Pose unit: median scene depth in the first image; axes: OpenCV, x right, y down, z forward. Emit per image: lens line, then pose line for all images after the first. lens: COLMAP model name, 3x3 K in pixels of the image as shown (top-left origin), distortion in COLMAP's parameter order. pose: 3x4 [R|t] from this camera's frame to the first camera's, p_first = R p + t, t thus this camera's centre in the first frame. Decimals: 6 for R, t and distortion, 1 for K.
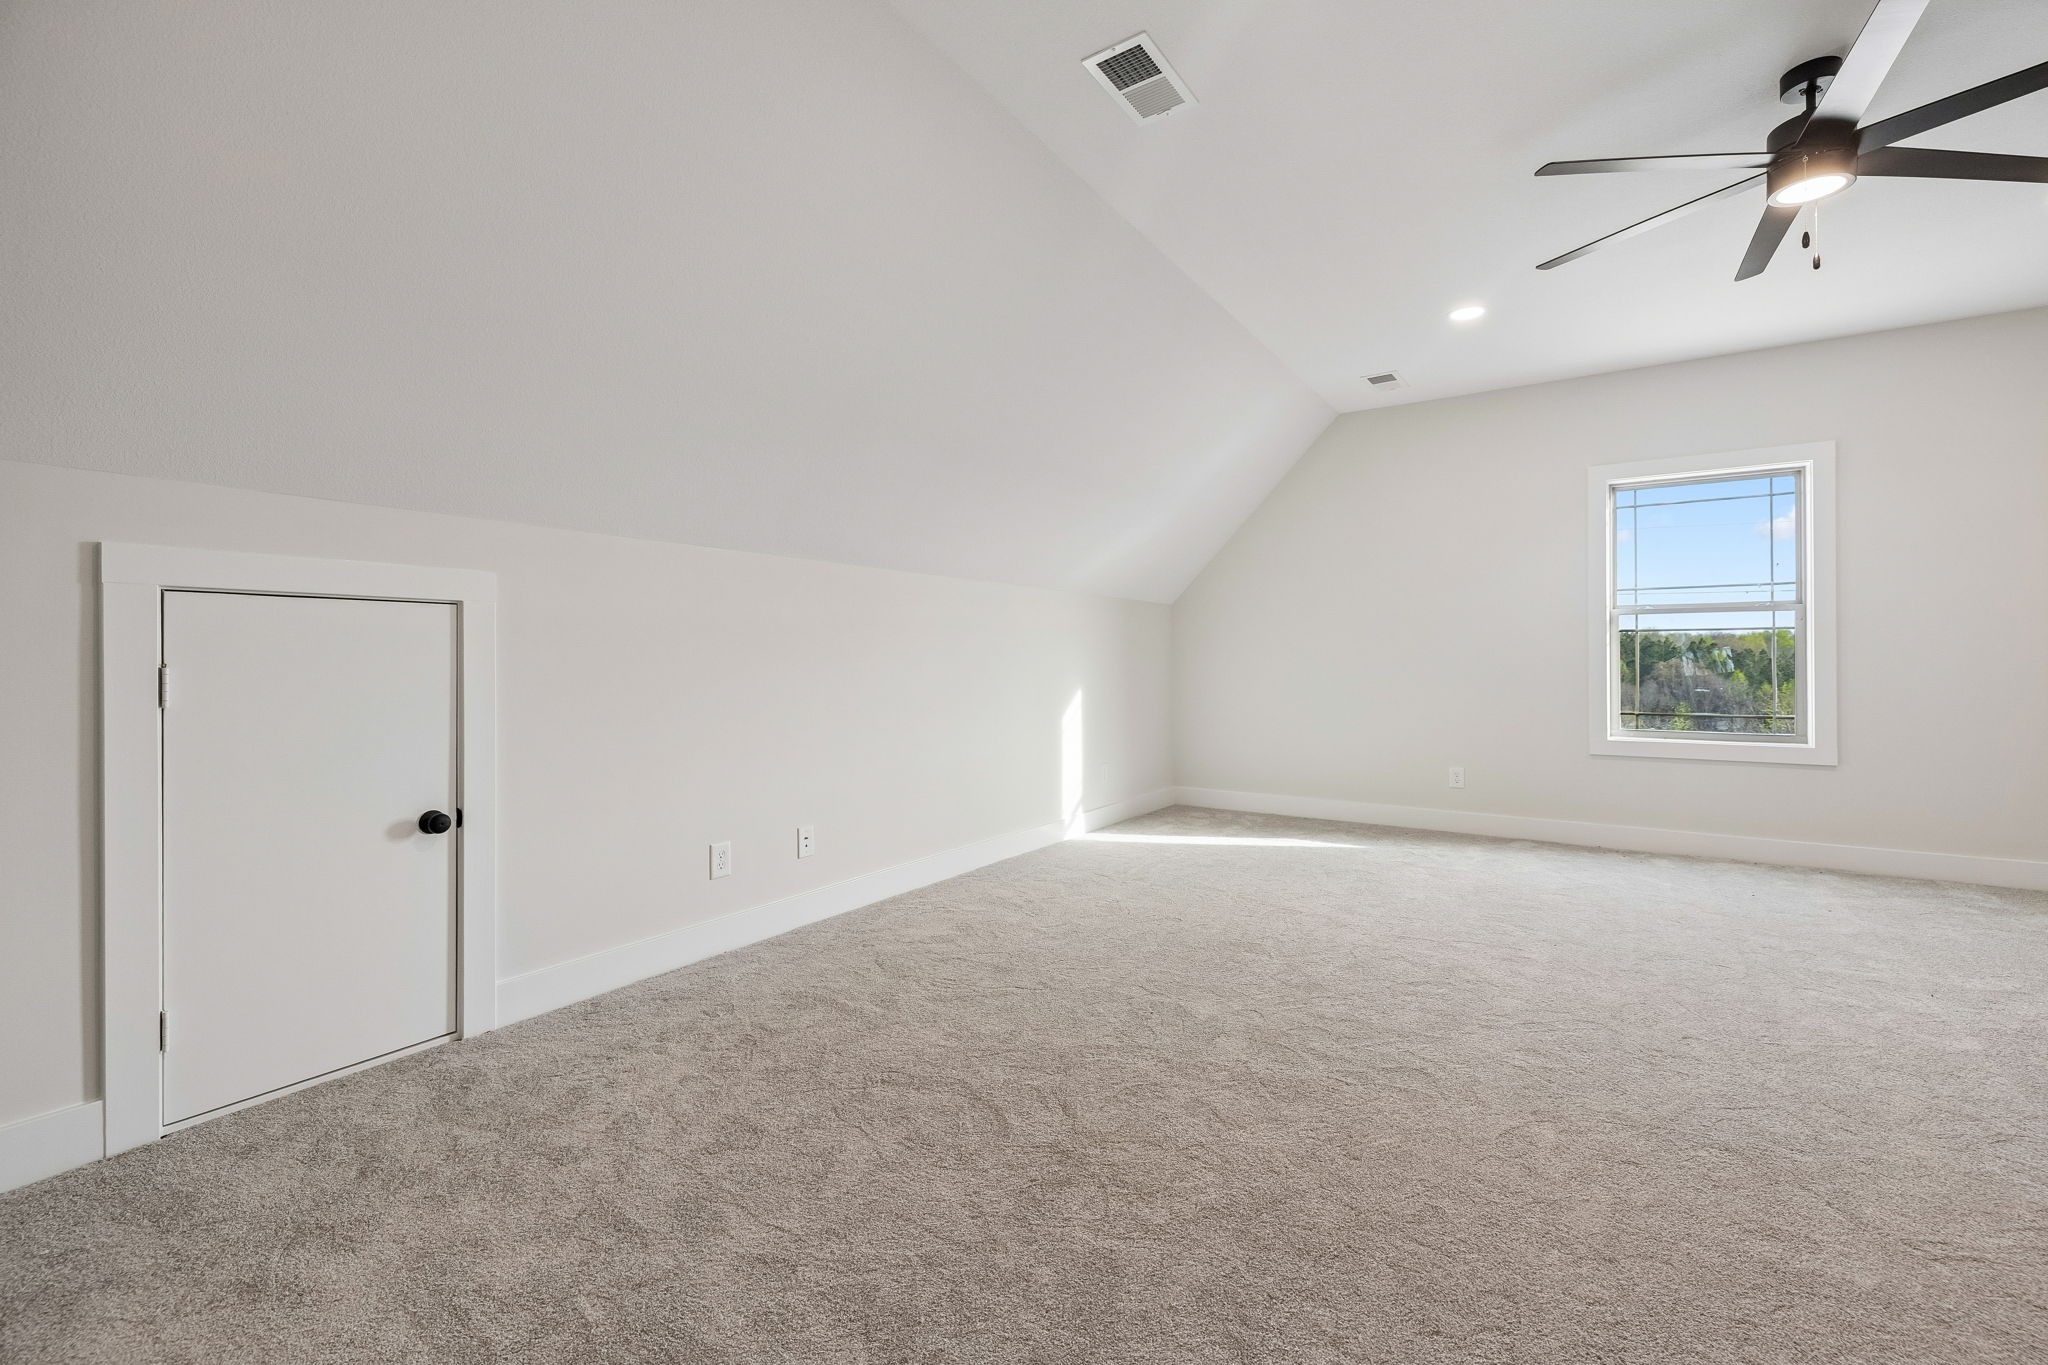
lens RADIAL K [[853.1, 0, 1022.7], [0, 853.1, 653.1], [0, 0, 1]] dist [-0.003615, -0.000672]
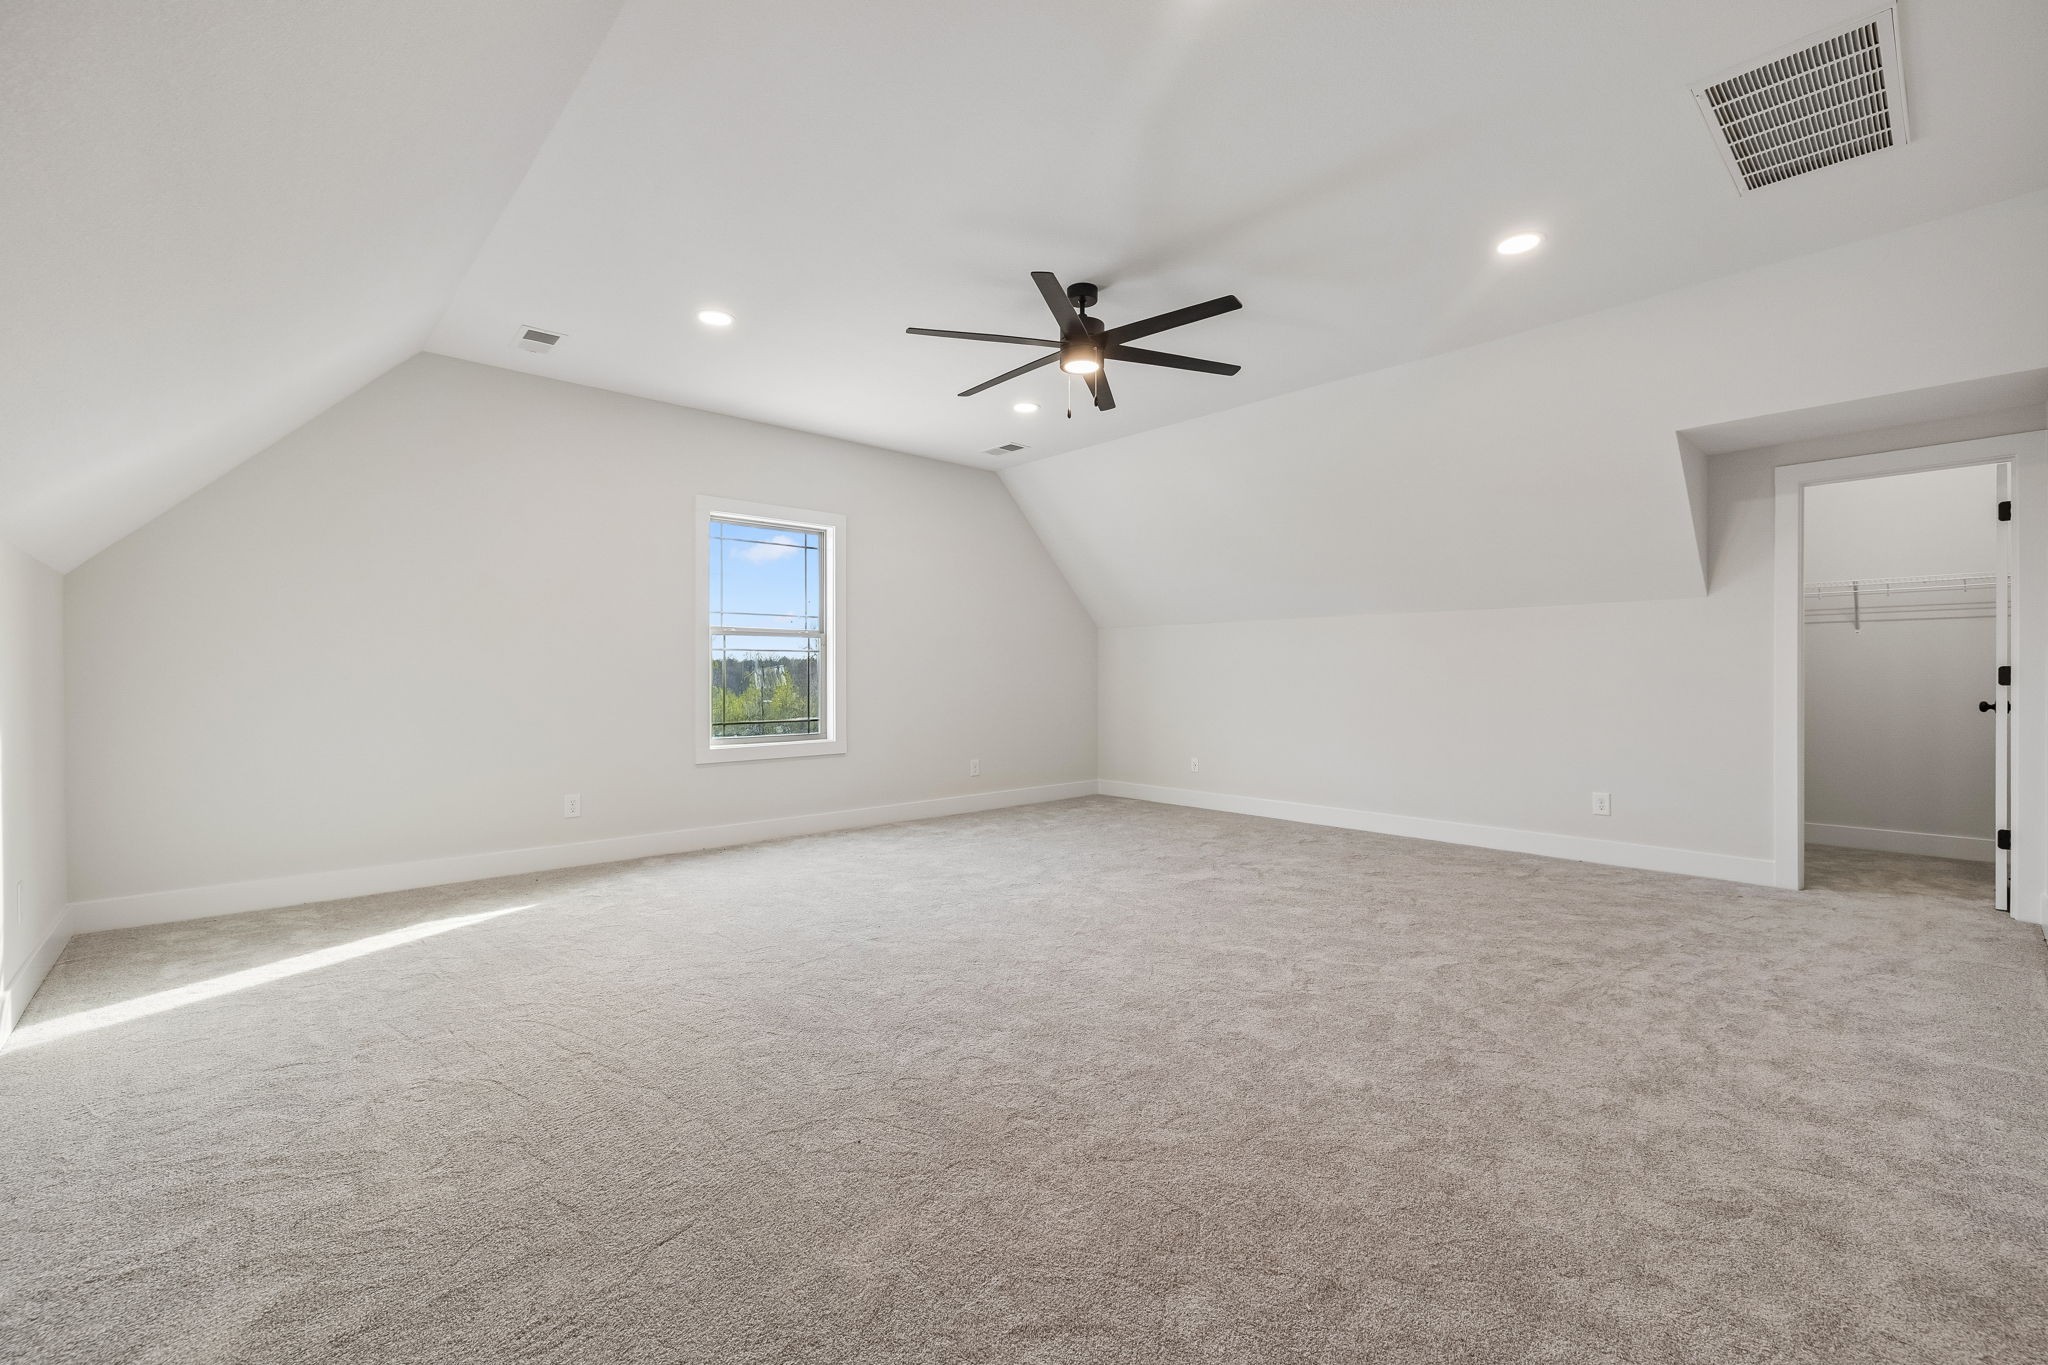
lens RADIAL K [[853.1, 0, 1038.9], [0, 853.1, 681.4], [0, 0, 1]] dist [-0.003615, -0.000672]
pose [[0.230759, -0.008952, 0.972970, -0.284566], [-0.008333, 0.999903, 0.011176, -0.000591], [-0.972975, -0.010687, 0.230662, 0.345506]]
